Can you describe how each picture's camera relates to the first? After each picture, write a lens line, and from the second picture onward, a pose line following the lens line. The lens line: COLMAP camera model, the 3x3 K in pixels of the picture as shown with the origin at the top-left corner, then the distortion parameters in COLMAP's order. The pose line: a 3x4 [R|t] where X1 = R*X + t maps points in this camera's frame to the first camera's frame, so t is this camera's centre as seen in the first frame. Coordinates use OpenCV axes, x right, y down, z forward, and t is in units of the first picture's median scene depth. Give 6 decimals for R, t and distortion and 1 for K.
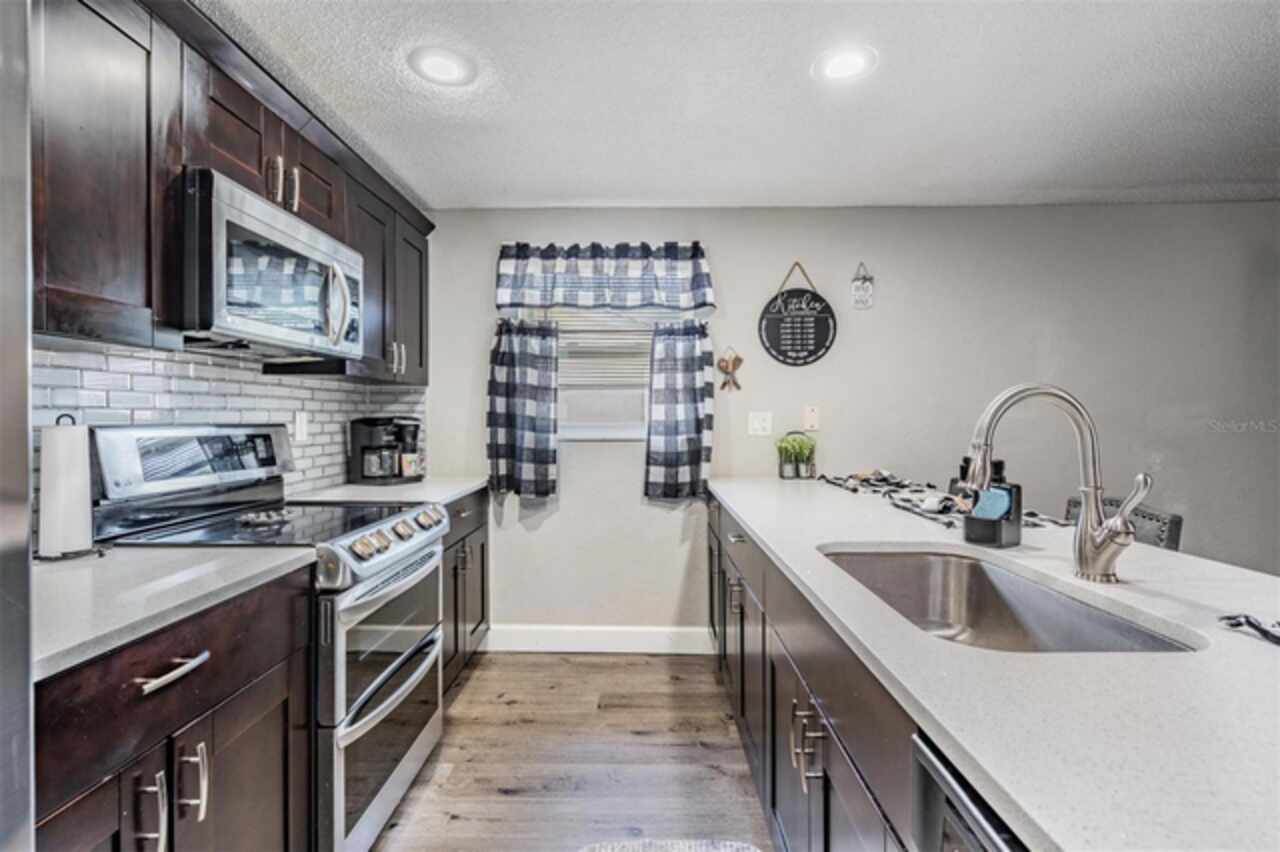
lens RADIAL K [[581.7, 0, 634.7], [0, 581.7, 420.3], [0, 0, 1]] dist [0.001989, 0.000137]
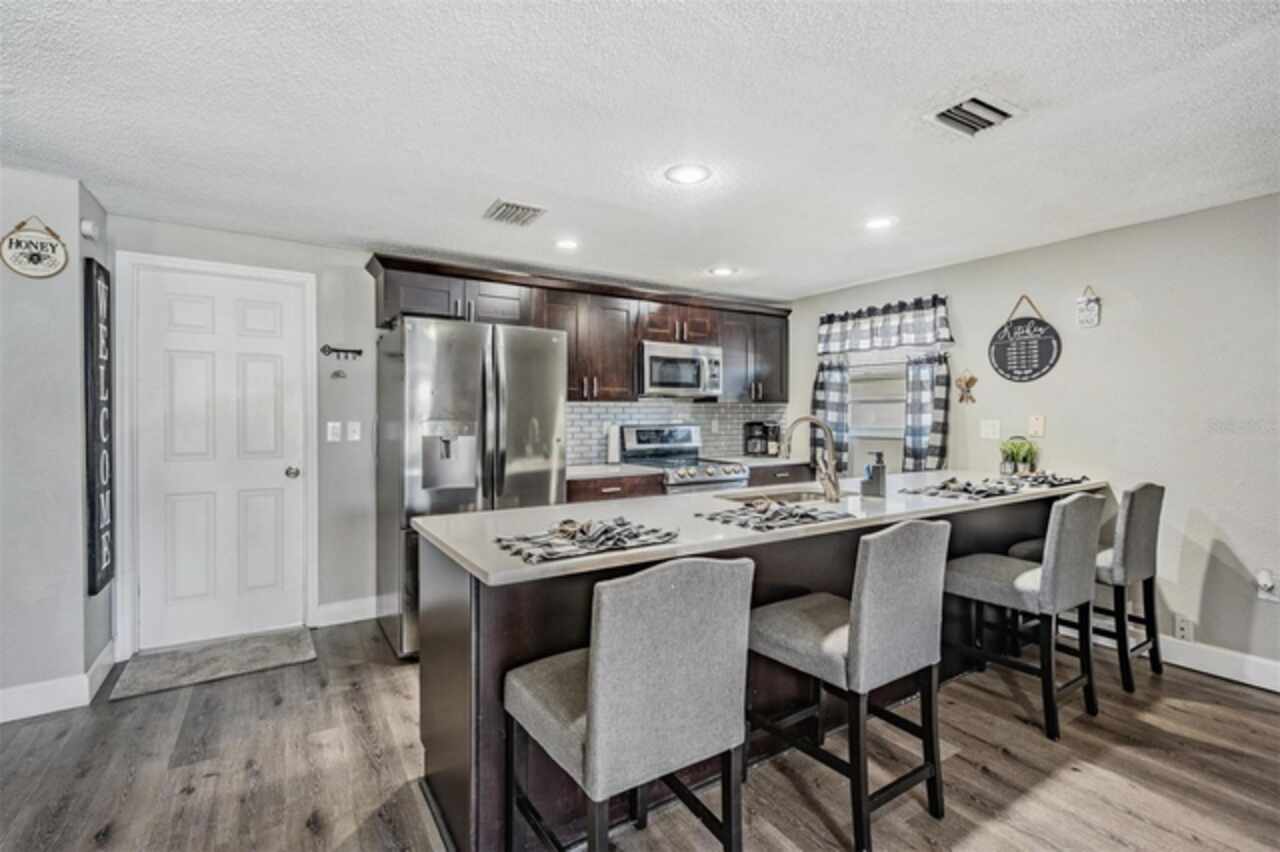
lens RADIAL K [[581.7, 0, 634.7], [0, 581.7, 420.3], [0, 0, 1]] dist [0.001989, 0.000137]
pose [[0.542568, 0.009089, -0.839963, 0.868892], [-0.004182, 0.999958, 0.008119, -0.021046], [0.840001, -0.000893, 0.542584, -0.328464]]
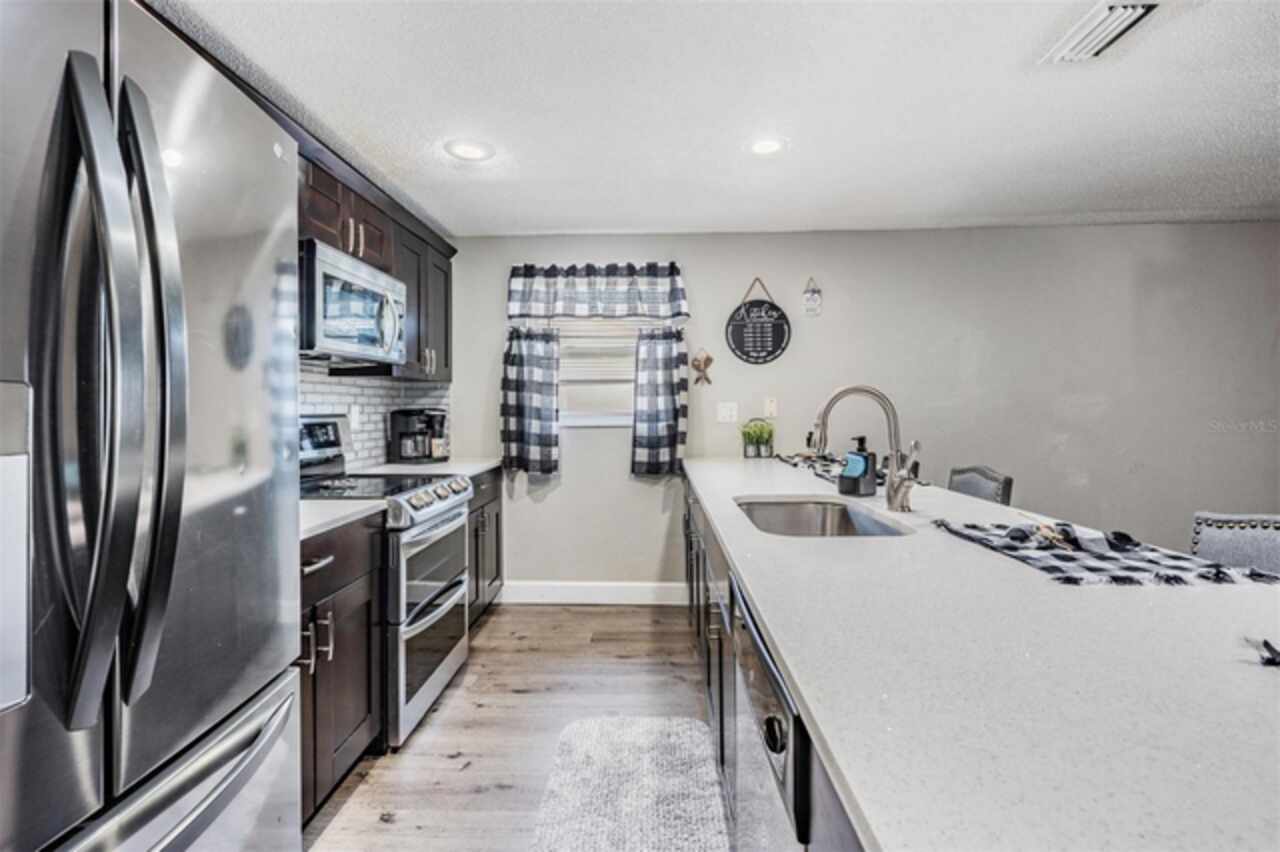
lens RADIAL K [[590.0, 0, 637.8], [0, 590.0, 403.6], [0, 0, 1]] dist [0.001897, 0.000075]
pose [[0.999899, -0.006459, -0.012692, 0.046750], [0.006309, 0.999910, -0.011805, 0.001104], [0.012767, 0.011724, 0.999850, -0.223138]]
